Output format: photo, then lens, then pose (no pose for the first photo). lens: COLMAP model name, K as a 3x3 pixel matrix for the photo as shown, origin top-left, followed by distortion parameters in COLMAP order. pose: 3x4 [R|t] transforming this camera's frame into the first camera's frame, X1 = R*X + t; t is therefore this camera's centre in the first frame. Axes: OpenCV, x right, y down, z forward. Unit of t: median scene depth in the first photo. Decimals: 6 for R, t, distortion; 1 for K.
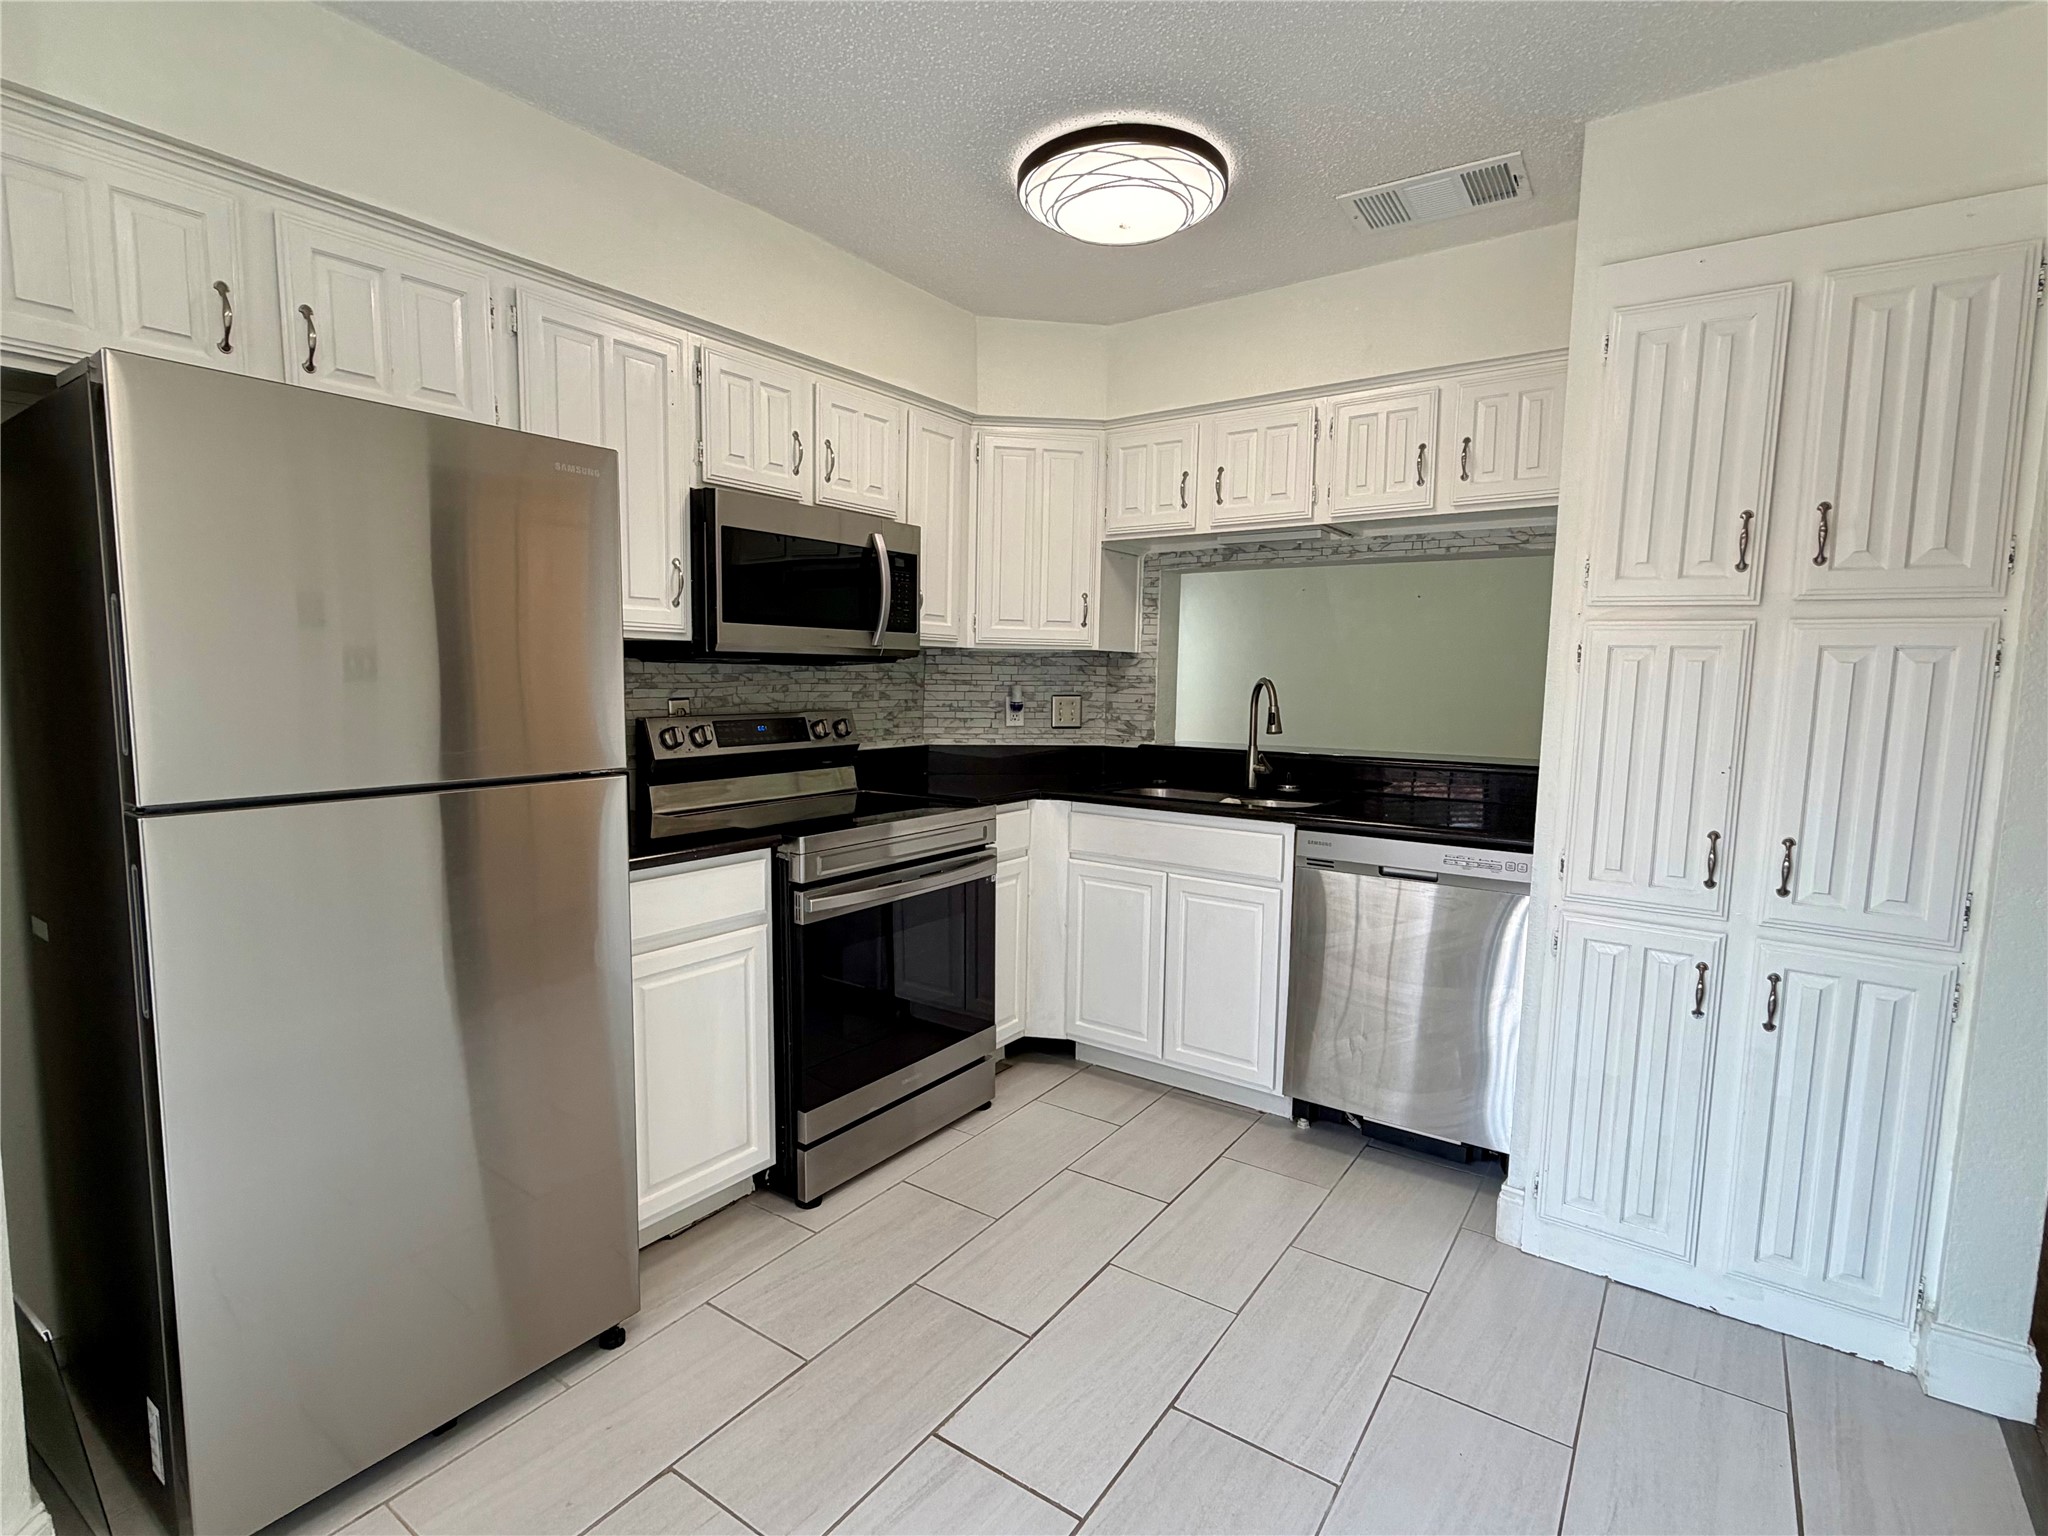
lens RADIAL K [[999.2, 0, 1019.0], [0, 999.2, 774.2], [0, 0, 1]] dist [0.002656, 0.000287]
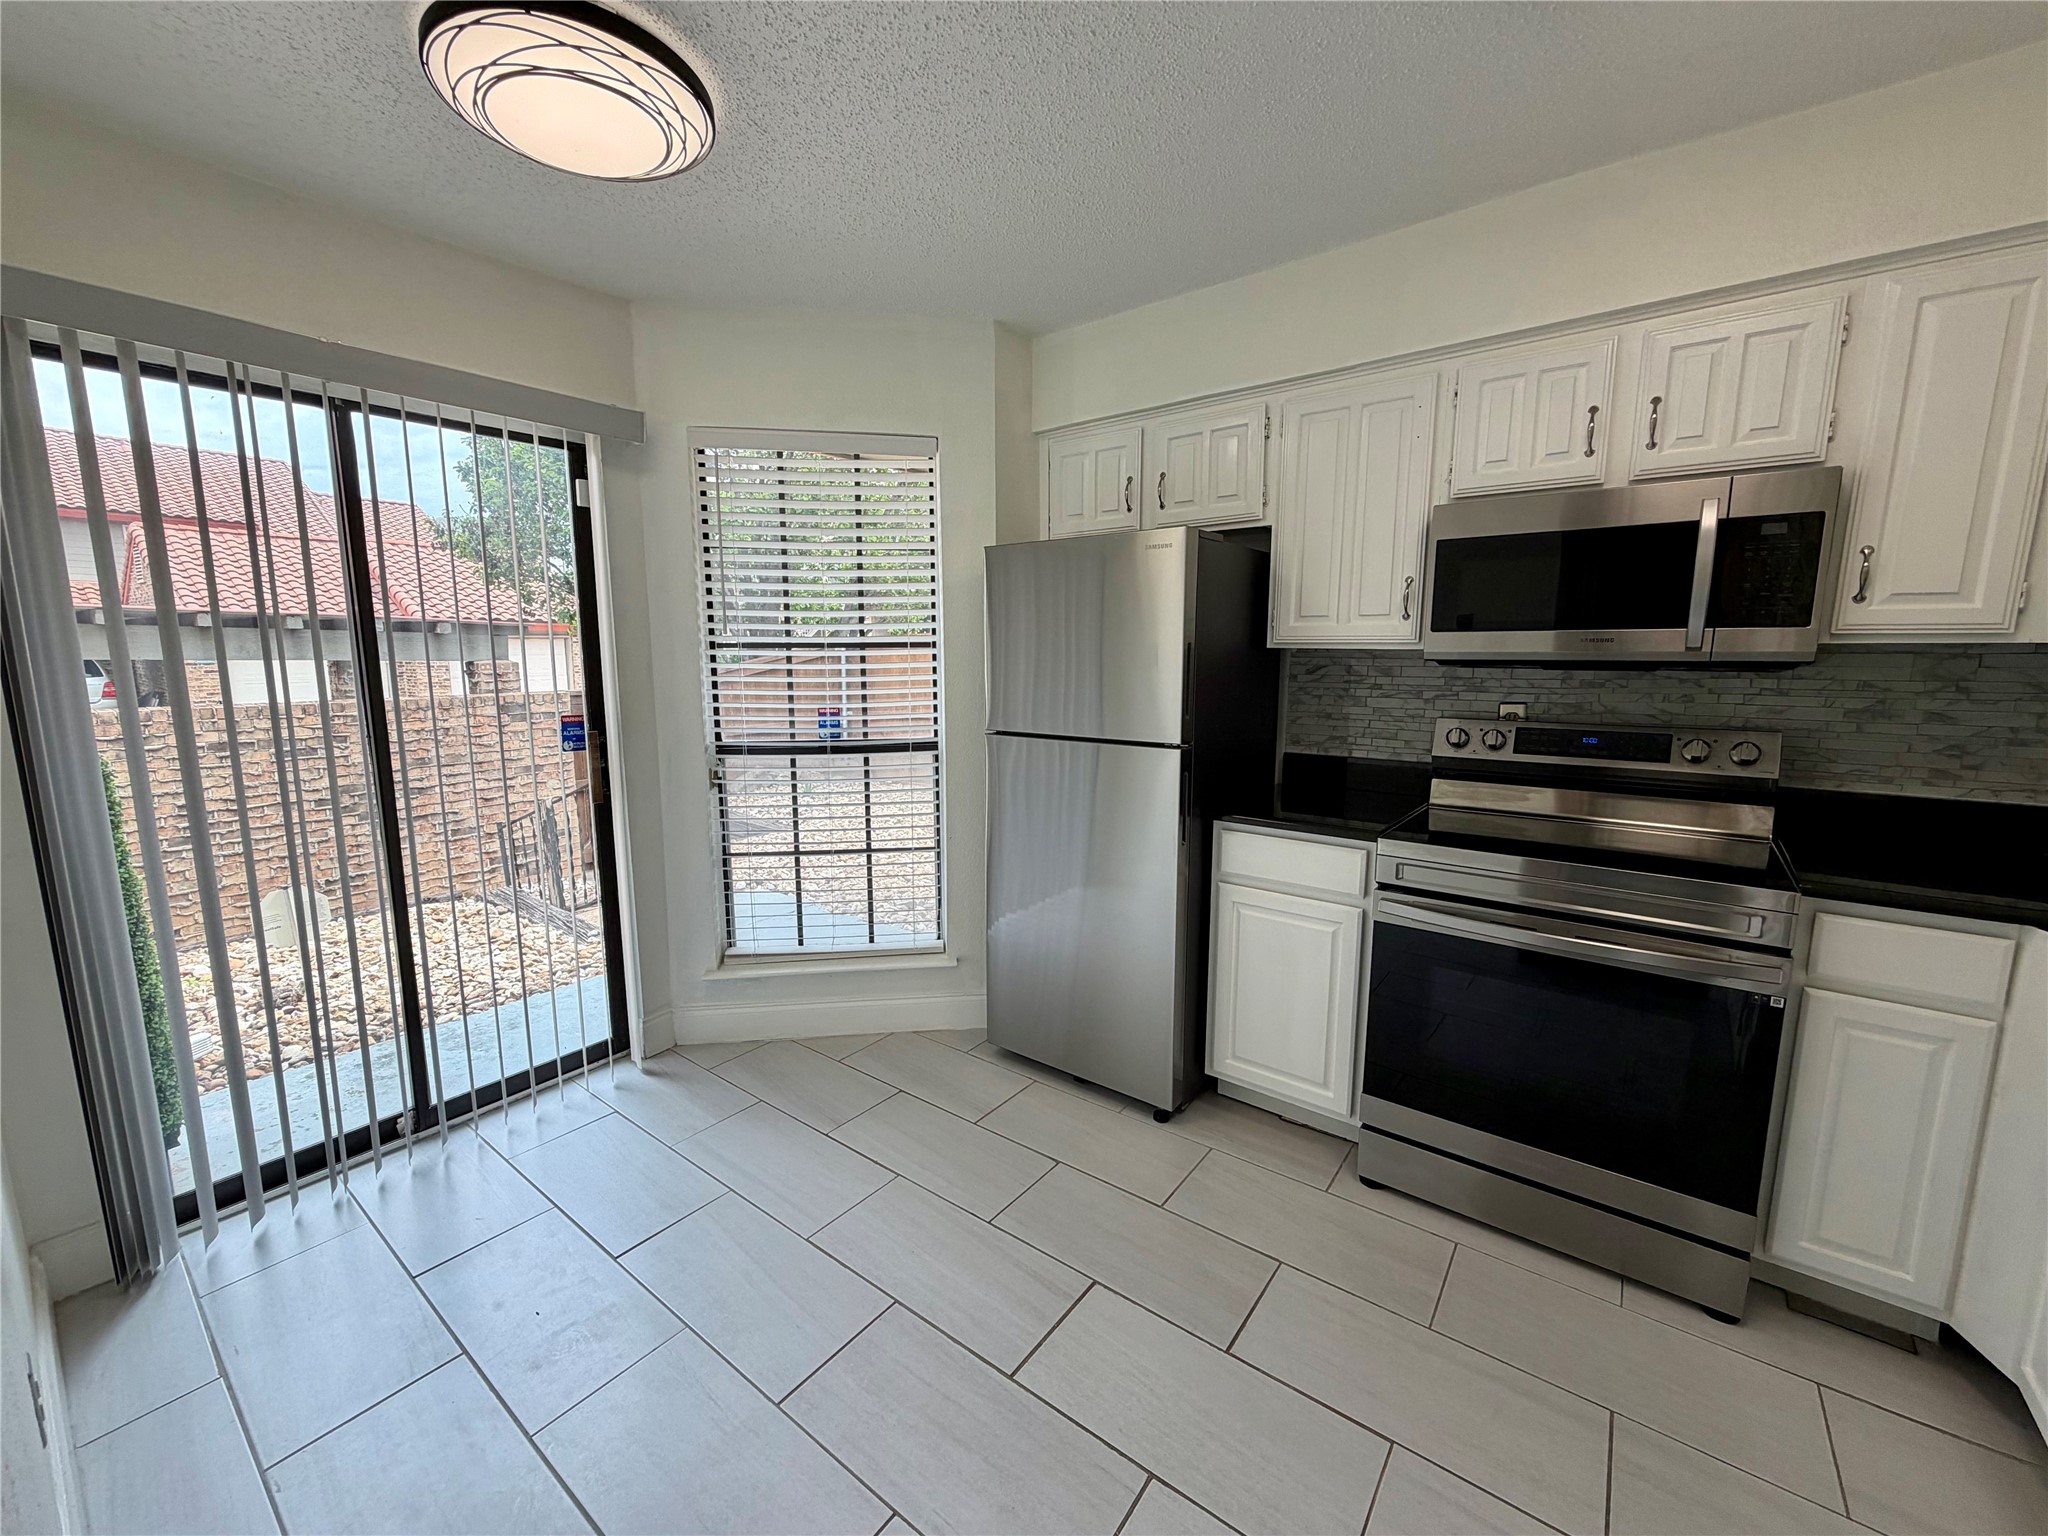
lens RADIAL K [[817.0, 0, 1016.0], [0, 817.0, 770.1], [0, 0, 1]] dist [0.000451, 0.000280]
pose [[-0.045038, 0.133464, -0.990030, 0.508148], [-0.101601, 0.985285, 0.137447, -0.068645], [0.993805, 0.106778, -0.030815, 0.507227]]
